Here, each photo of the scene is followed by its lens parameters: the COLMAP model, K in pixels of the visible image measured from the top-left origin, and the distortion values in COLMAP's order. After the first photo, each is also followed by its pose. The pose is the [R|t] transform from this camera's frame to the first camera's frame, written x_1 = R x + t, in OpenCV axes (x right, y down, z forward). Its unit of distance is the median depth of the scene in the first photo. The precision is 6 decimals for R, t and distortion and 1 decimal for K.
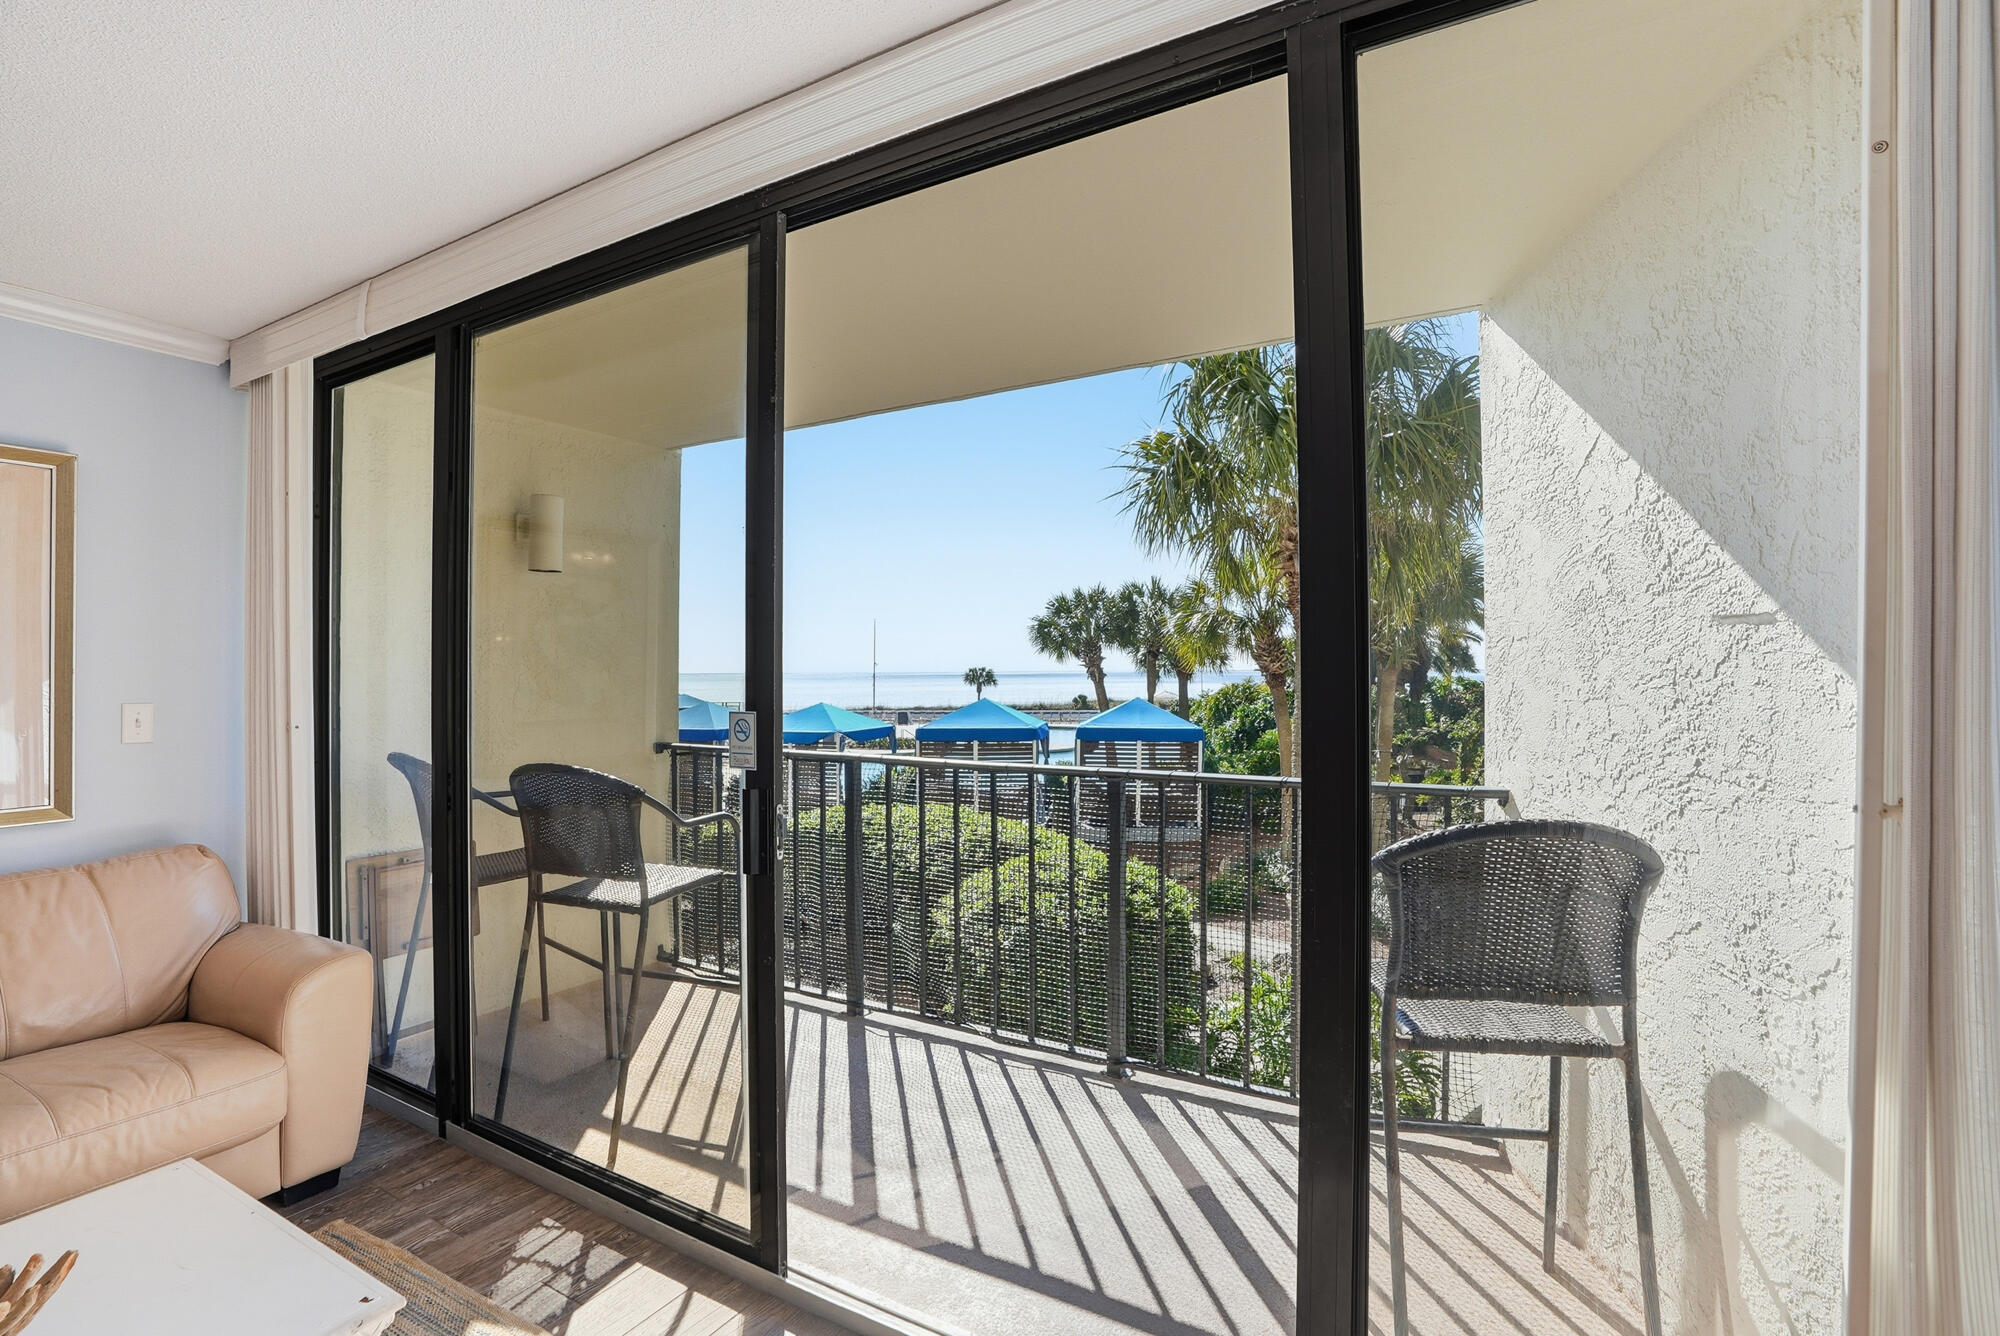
lens RADIAL K [[945.7, 0, 1005.7], [0, 945.7, 658.5], [0, 0, 1]] dist [-0.039149, 0.000637]
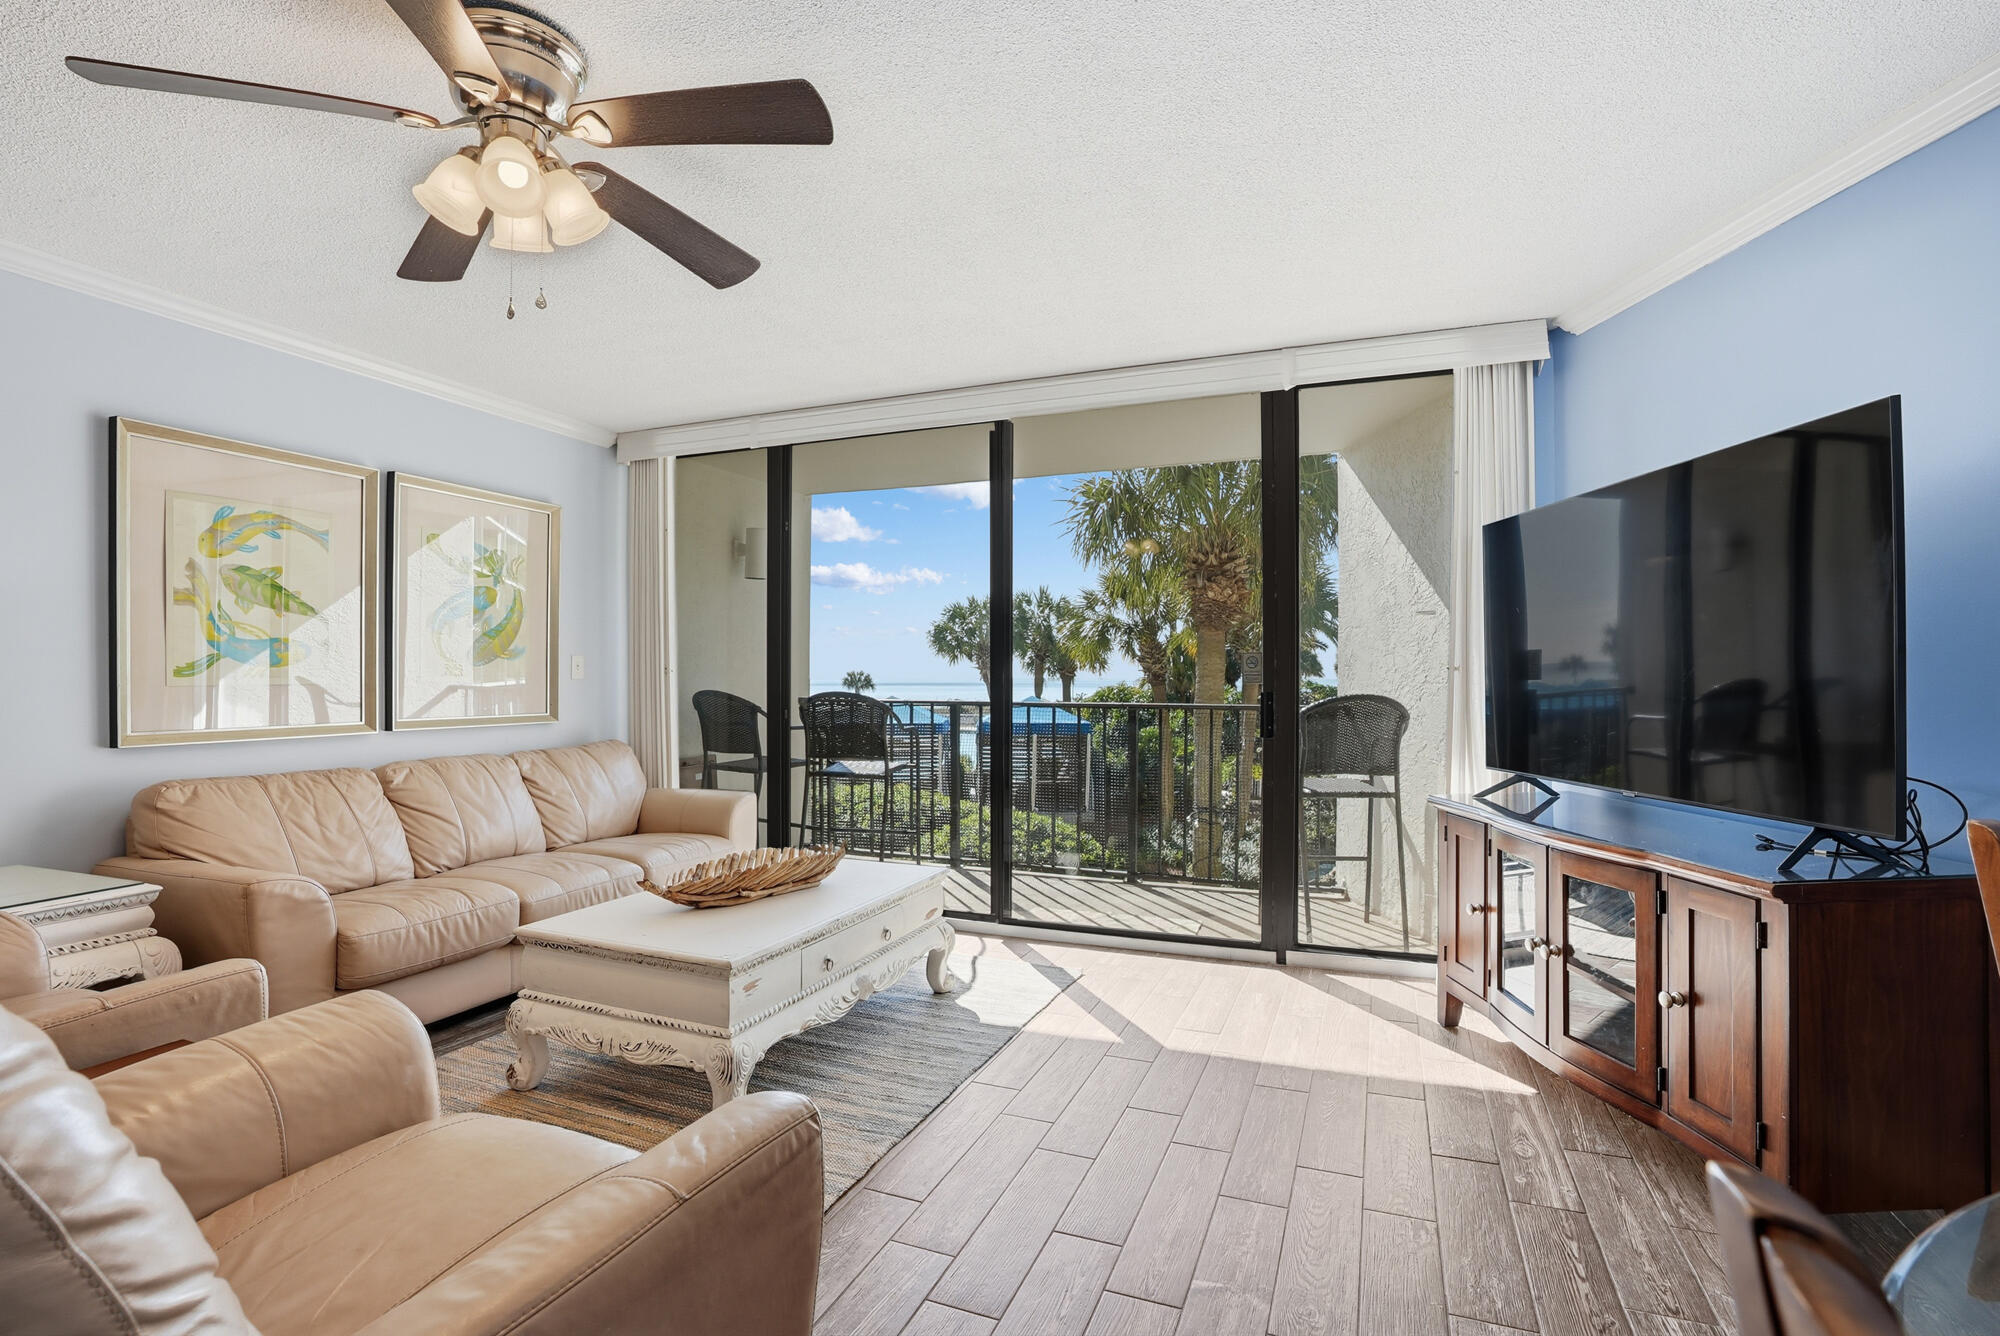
lens RADIAL K [[940.2, 0, 1008.0], [0, 940.2, 677.1], [0, 0, 1]] dist [-0.069416, 0.027125]
pose [[0.989900, 0.005959, 0.141642, -0.044460], [-0.007688, 0.999902, 0.011661, 0.006562], [-0.141558, -0.012632, 0.989849, -0.082483]]
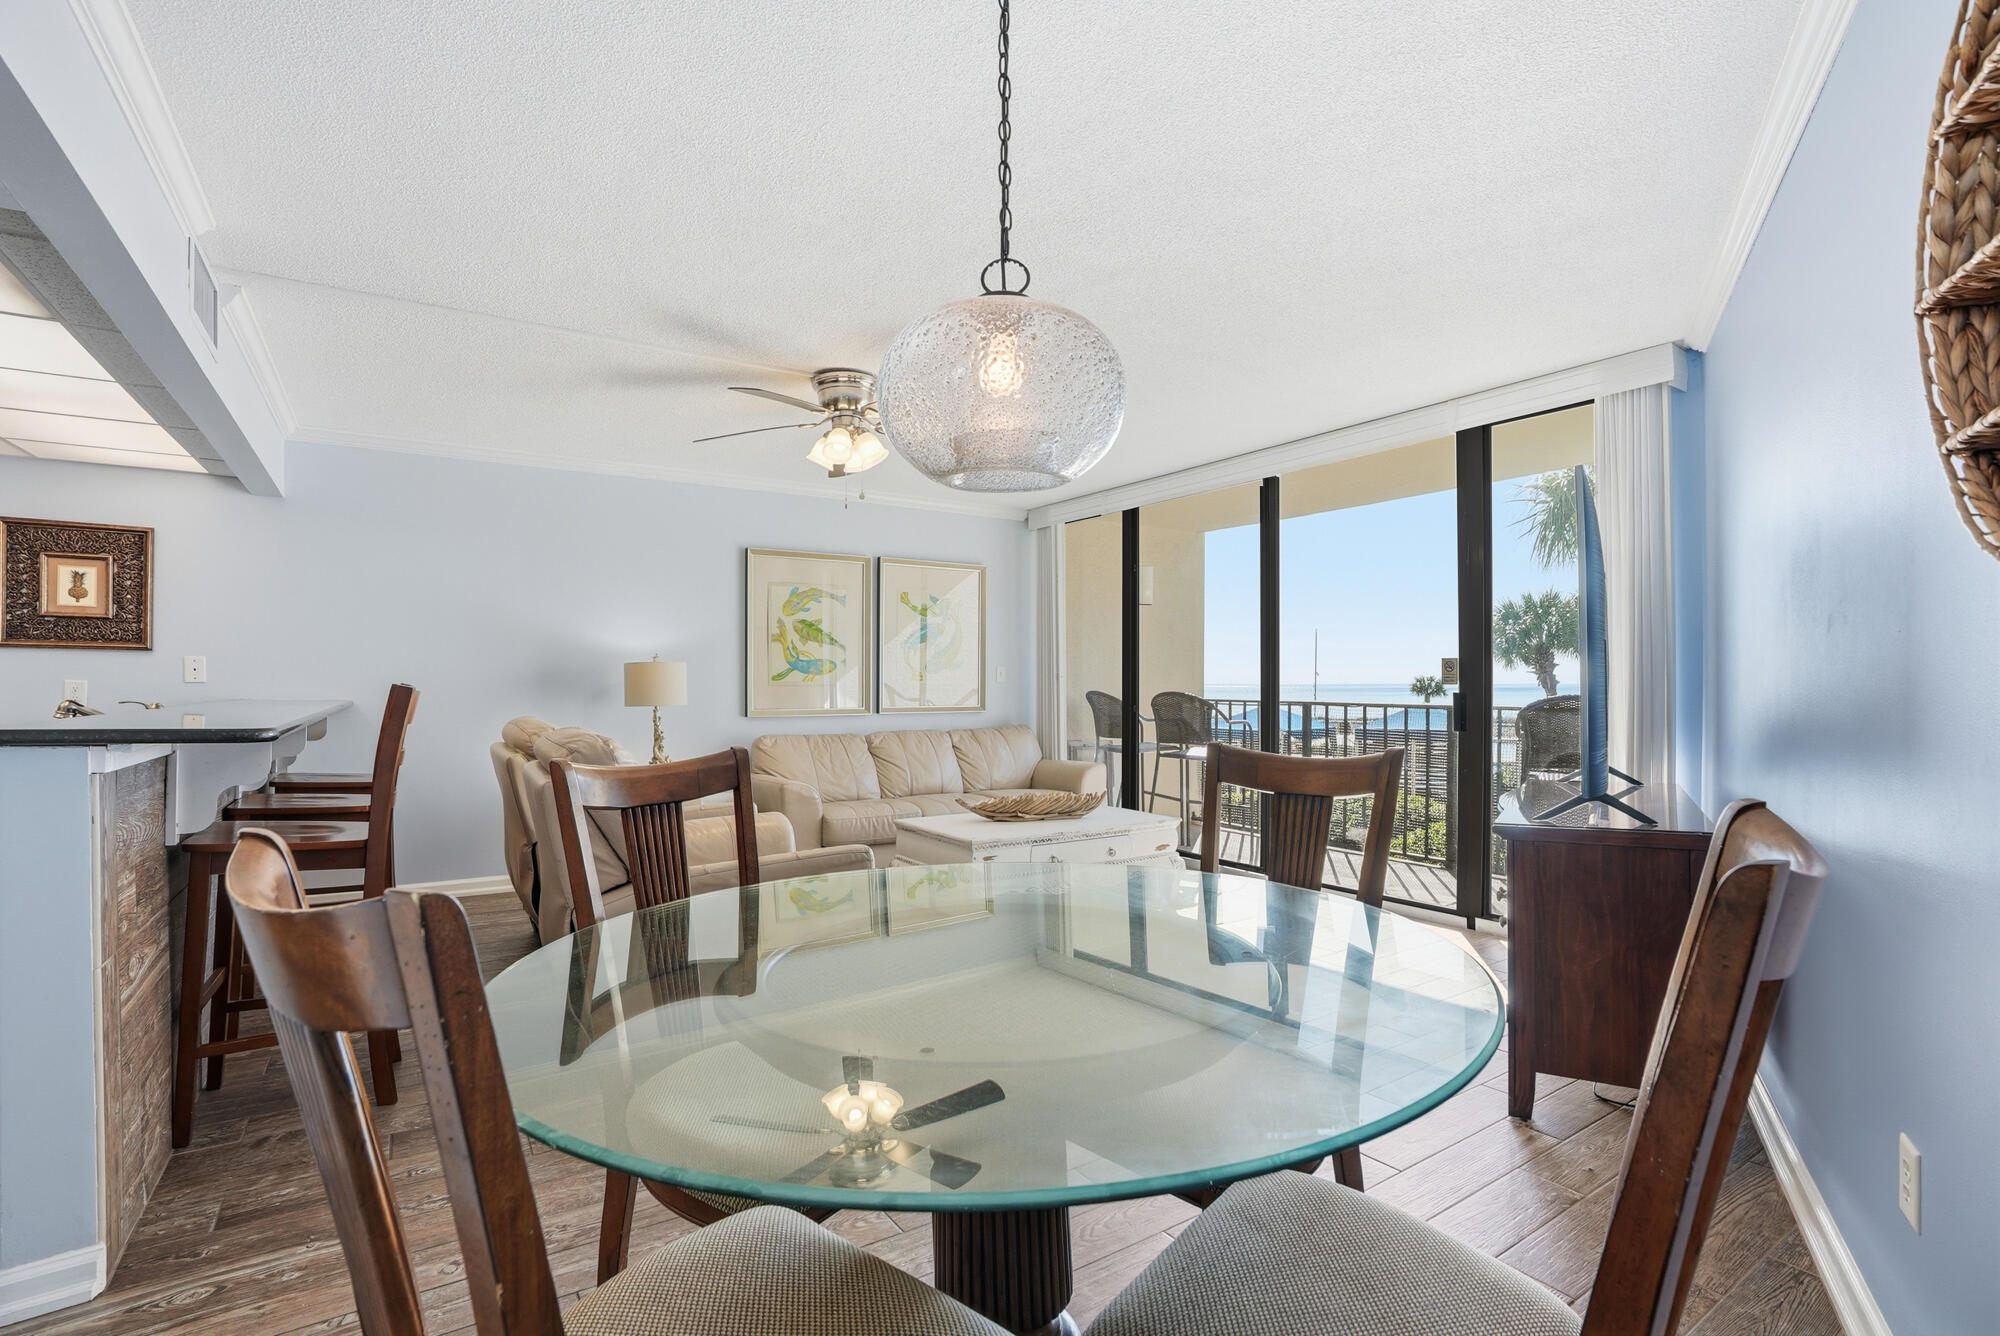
lens RADIAL K [[940.2, 0, 1008.0], [0, 940.2, 677.1], [0, 0, 1]] dist [-0.069416, 0.027125]
pose [[0.897675, 0.001920, -0.440653, 0.017381], [0.001155, 0.999977, 0.006710, 0.006343], [0.440656, -0.006532, 0.897652, -0.130826]]
